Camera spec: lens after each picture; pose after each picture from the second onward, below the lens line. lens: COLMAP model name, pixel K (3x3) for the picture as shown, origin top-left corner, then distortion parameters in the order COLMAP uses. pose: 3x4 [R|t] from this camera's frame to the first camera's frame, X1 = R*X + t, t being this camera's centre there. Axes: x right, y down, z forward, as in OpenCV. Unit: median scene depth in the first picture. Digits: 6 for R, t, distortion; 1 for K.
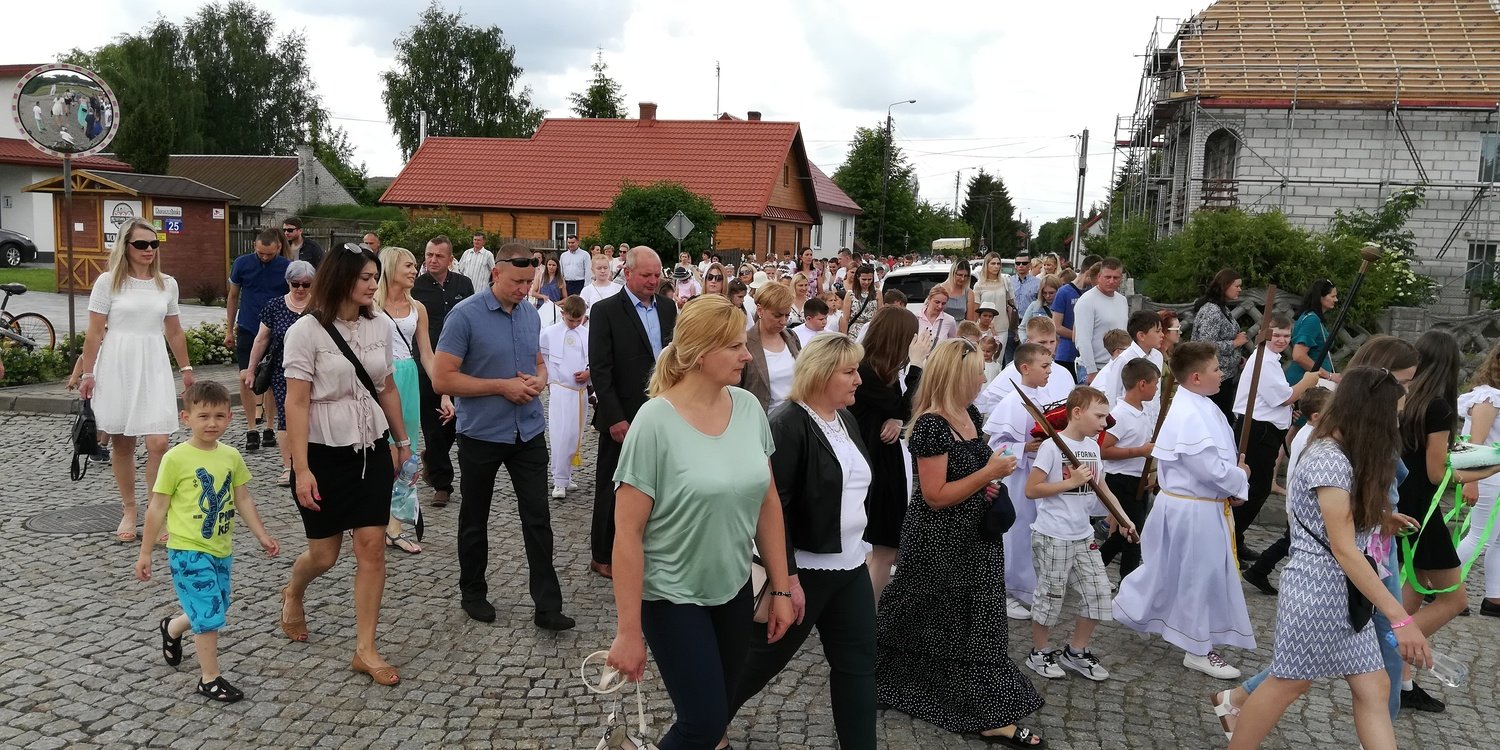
lens RADIAL K [[1159.8, 0, 724.0], [0, 1159.8, 391.1], [0, 0, 1]] dist [0.090989, -0.136452]
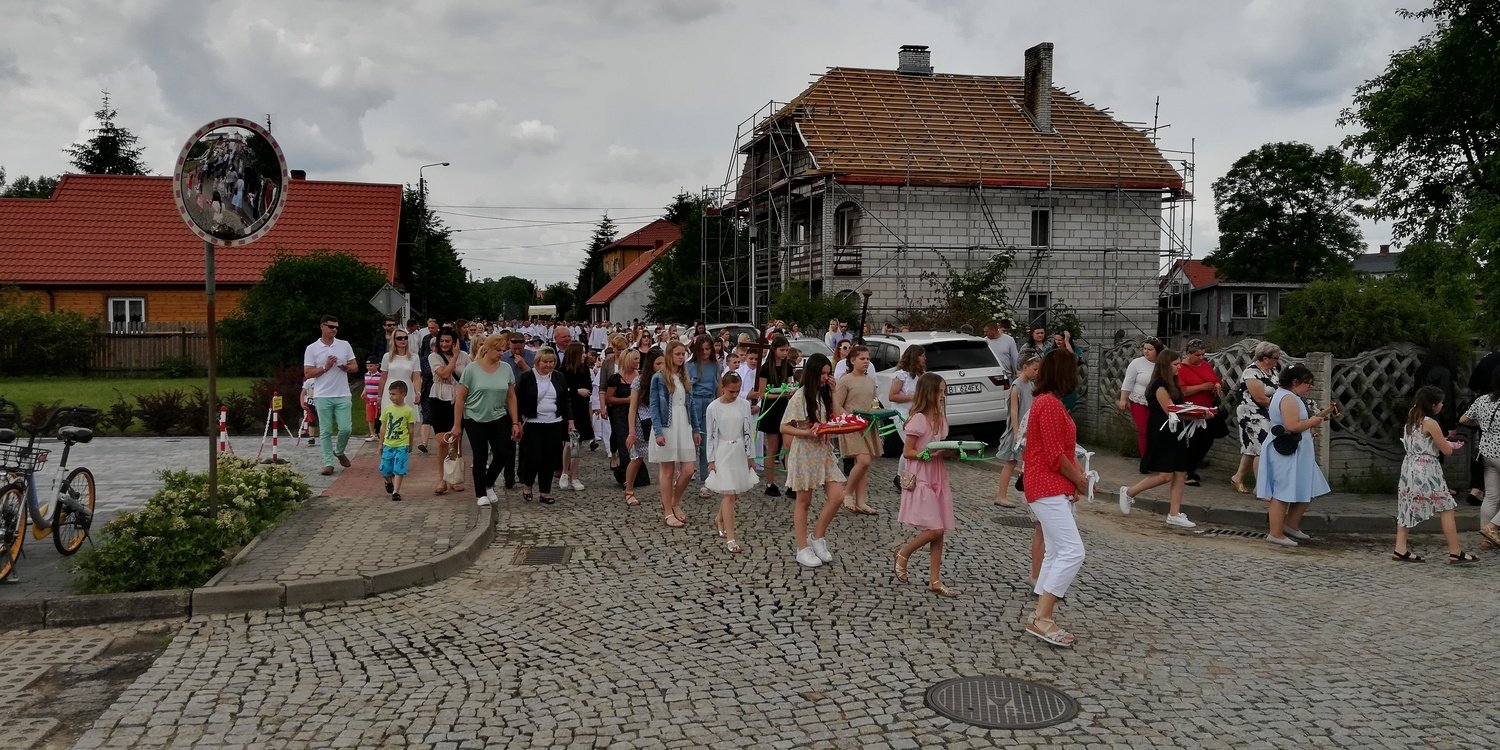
lens RADIAL K [[1159.8, 0, 763.3], [0, 1159.8, 391.8], [0, 0, 1]] dist [0.090989, -0.136452]
pose [[0.862001, -0.073058, 0.501615, -0.224716], [0.097987, 0.994911, -0.023481, -0.021290], [-0.497346, 0.069392, 0.864772, 0.077954]]
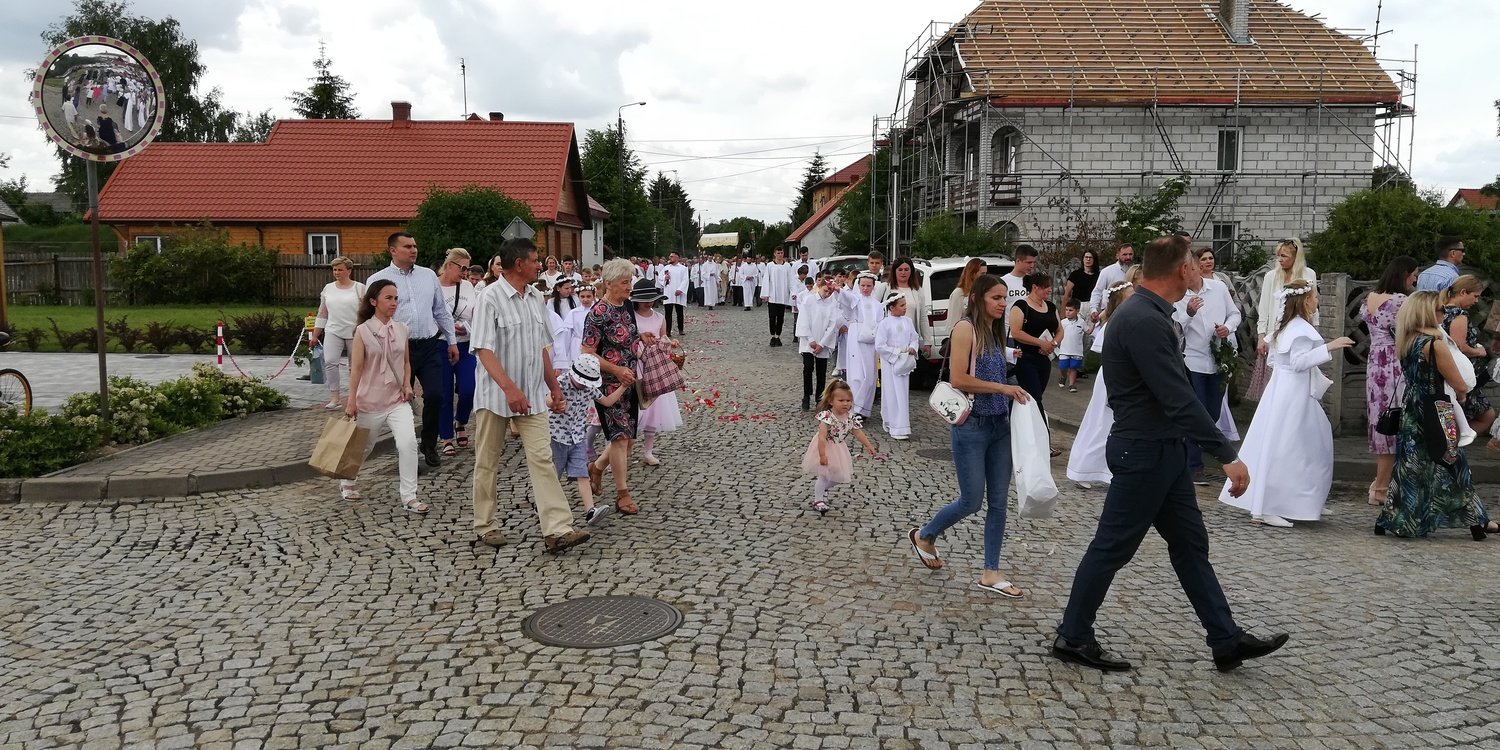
lens RADIAL K [[1159.8, 0, 749.6], [0, 1159.8, 402.8], [0, 0, 1]] dist [0.090989, -0.136452]
pose [[0.950641, -0.079382, 0.299967, -0.139530], [0.077710, 0.996822, 0.017518, -0.008202], [-0.300404, 0.006658, 0.953789, 0.052331]]
